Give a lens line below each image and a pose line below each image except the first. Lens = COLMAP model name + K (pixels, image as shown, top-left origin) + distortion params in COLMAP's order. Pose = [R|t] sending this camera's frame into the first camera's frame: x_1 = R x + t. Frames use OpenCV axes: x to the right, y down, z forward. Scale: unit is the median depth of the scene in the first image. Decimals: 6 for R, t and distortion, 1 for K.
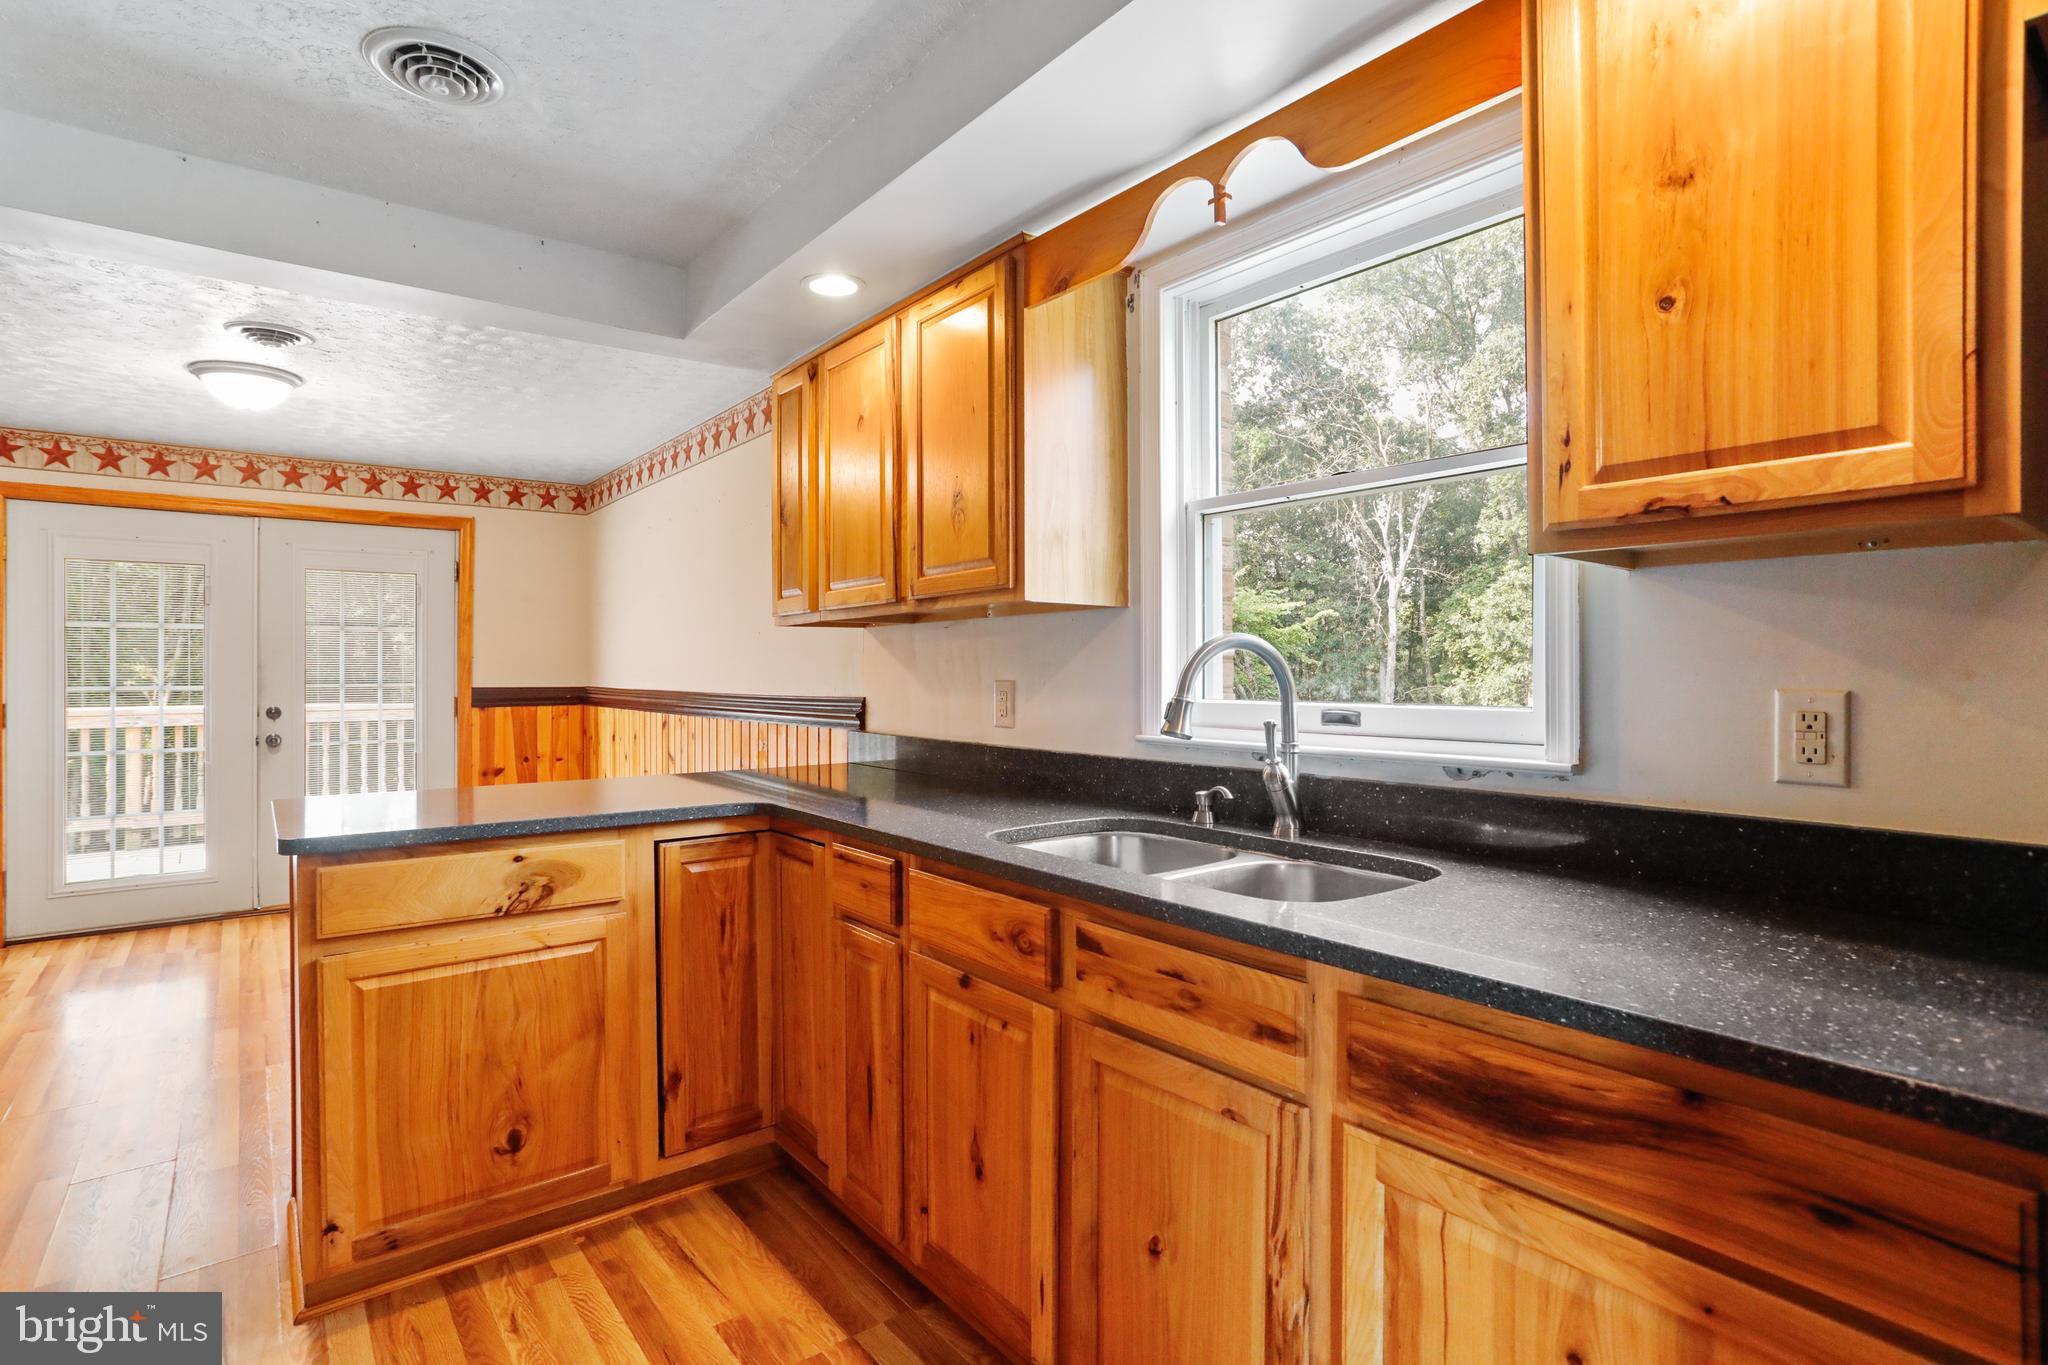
lens RADIAL K [[1000.0, 0, 1012.9], [0, 1000.0, 675.5], [0, 0, 1]] dist [-0.054205, 0.027465]
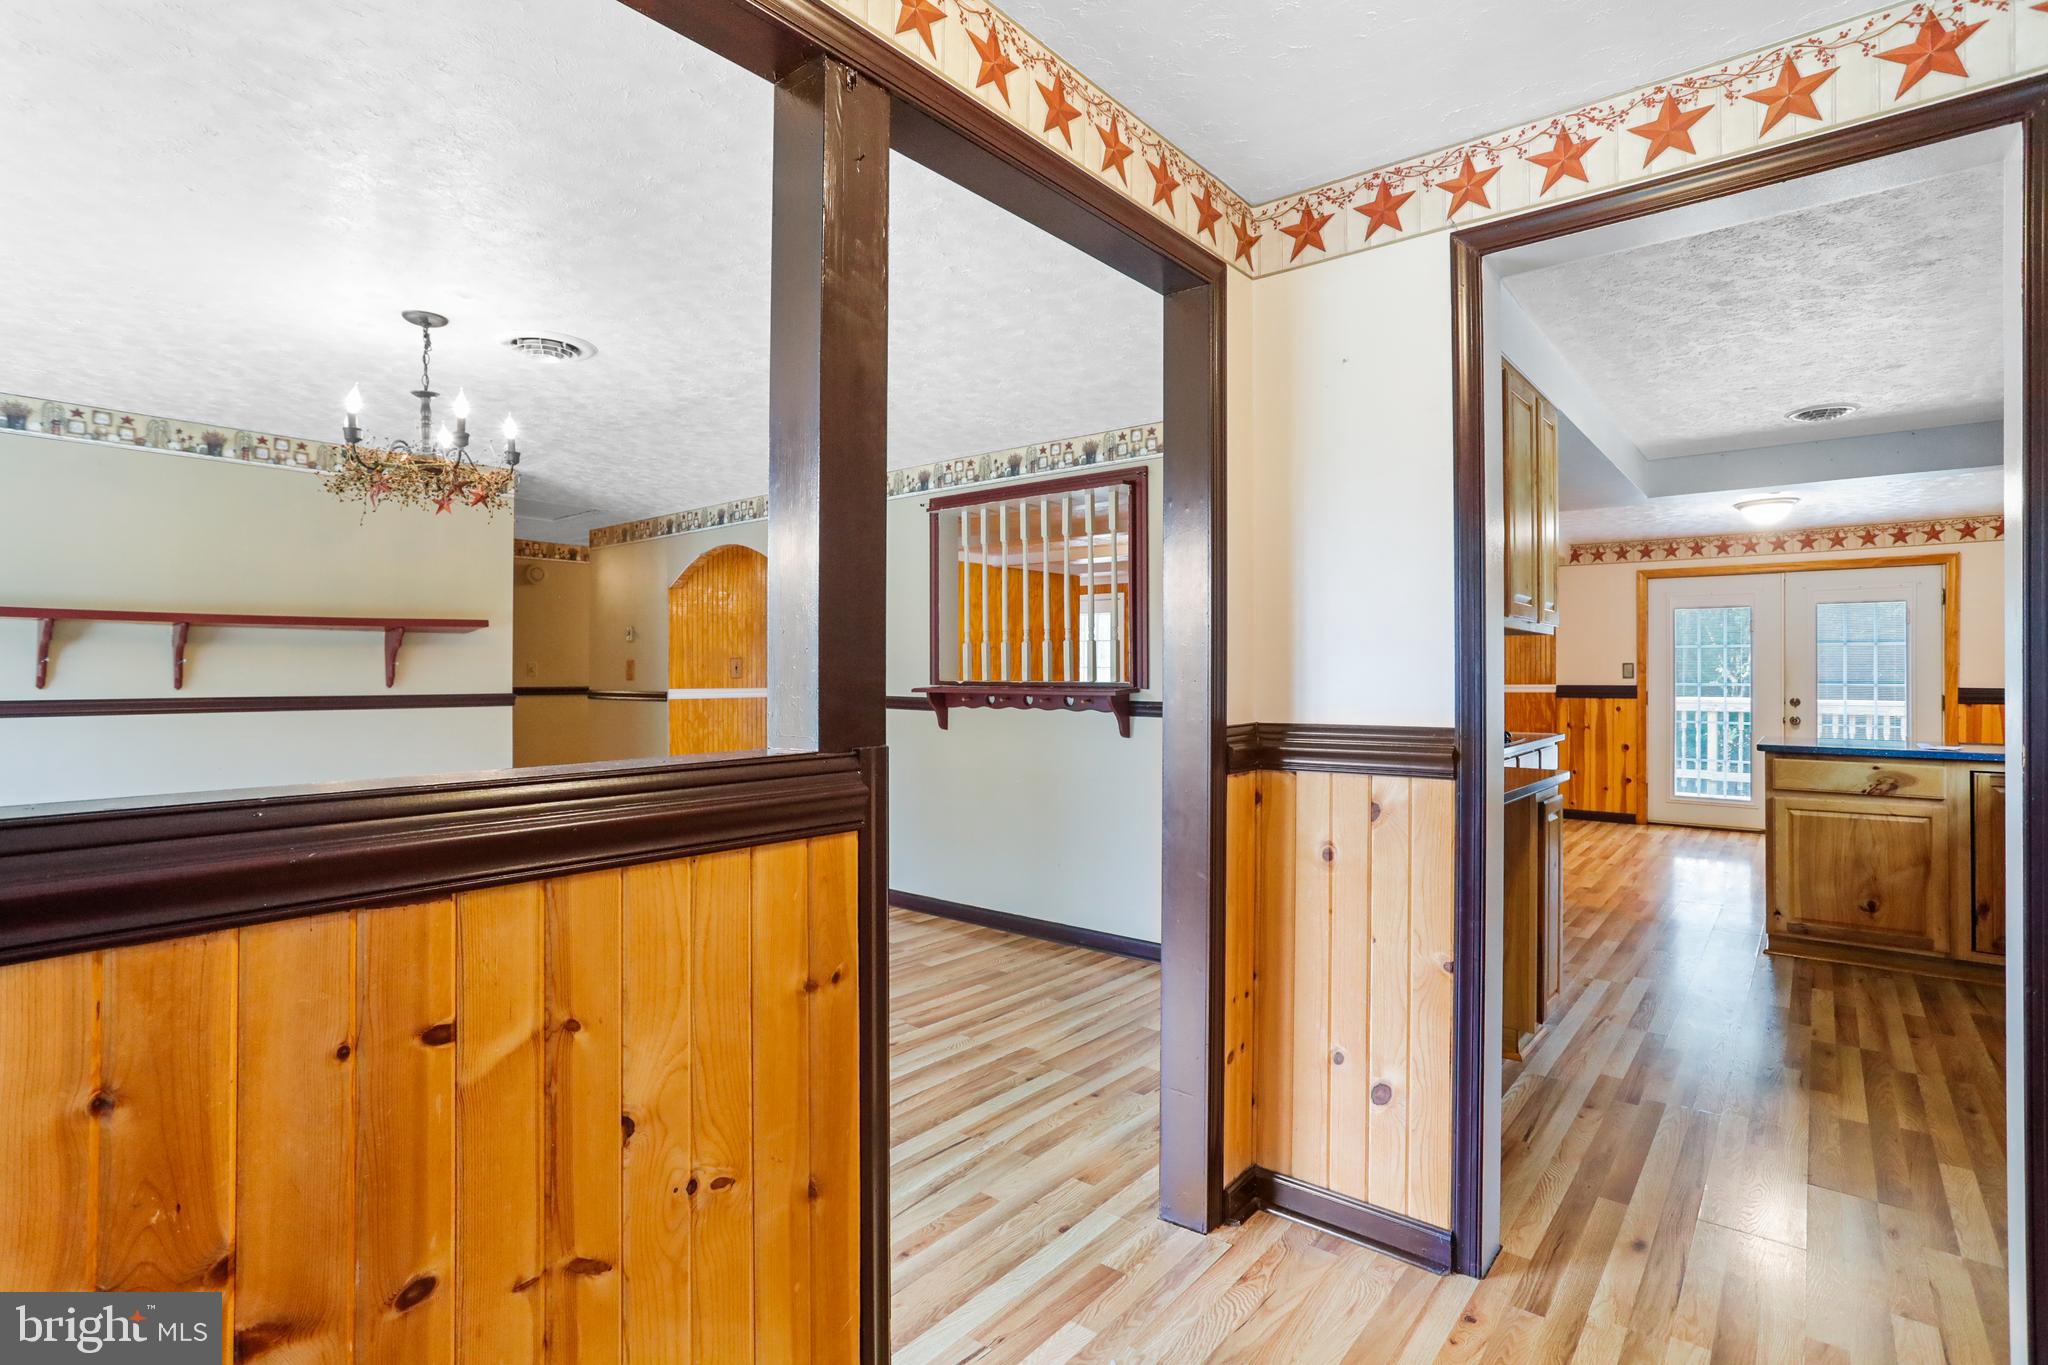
lens RADIAL K [[1000.0, 0, 1014.2], [0, 1000.0, 665.0], [0, 0, 1]] dist [-0.054205, 0.027465]
pose [[0.211610, -0.006743, -0.977331, 1.097753], [-0.004884, 0.999956, -0.007956, -0.002788], [0.977342, 0.006457, 0.211567, -1.176076]]
